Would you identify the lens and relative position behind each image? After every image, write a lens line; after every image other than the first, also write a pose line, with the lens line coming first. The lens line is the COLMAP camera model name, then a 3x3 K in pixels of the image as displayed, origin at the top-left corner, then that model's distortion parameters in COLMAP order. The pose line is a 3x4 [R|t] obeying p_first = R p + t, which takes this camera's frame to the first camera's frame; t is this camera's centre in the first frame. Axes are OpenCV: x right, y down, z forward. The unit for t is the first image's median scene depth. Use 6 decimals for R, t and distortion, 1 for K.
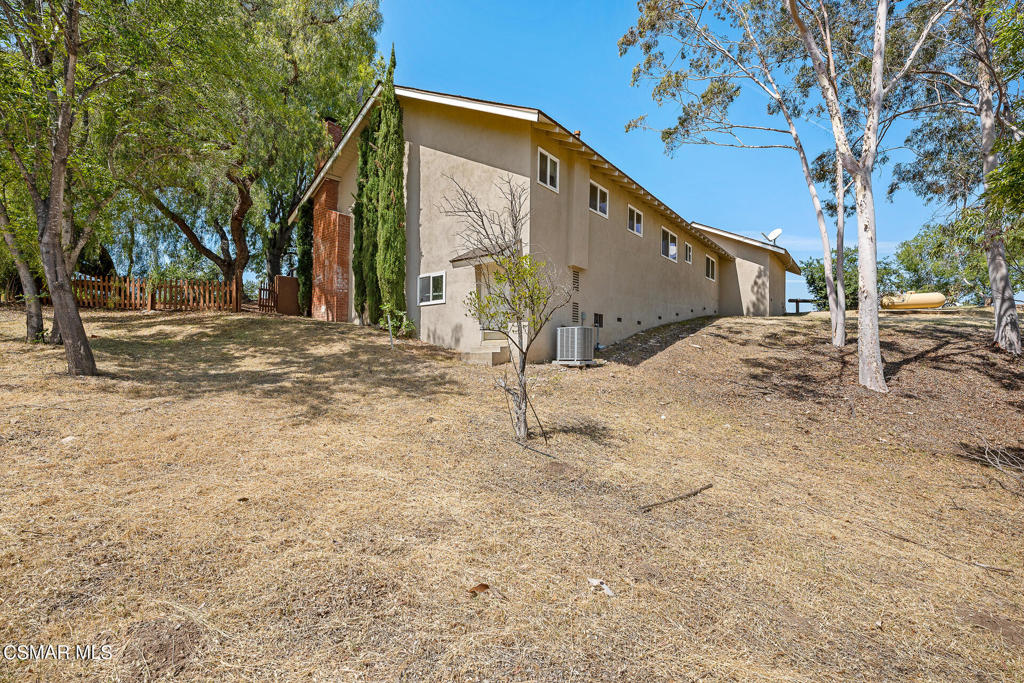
lens RADIAL K [[418.1, 0, 512.0], [0, 418.1, 327.6], [0, 0, 1]] dist [0.000848, 0.000196]
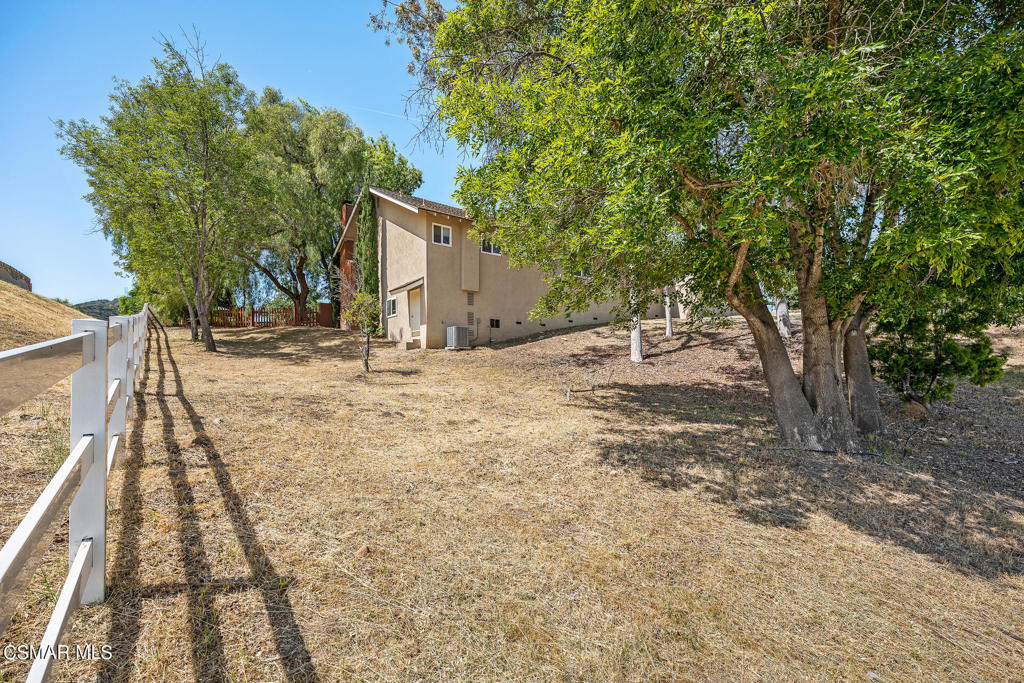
lens RADIAL K [[424.1, 0, 510.9], [0, 424.1, 341.1], [0, 0, 1]] dist [0.001027, -0.000043]
pose [[0.976377, -0.021507, -0.215003, 0.644127], [0.020004, 0.999758, -0.009164, 0.066711], [0.215148, 0.004647, 0.976570, -0.547214]]
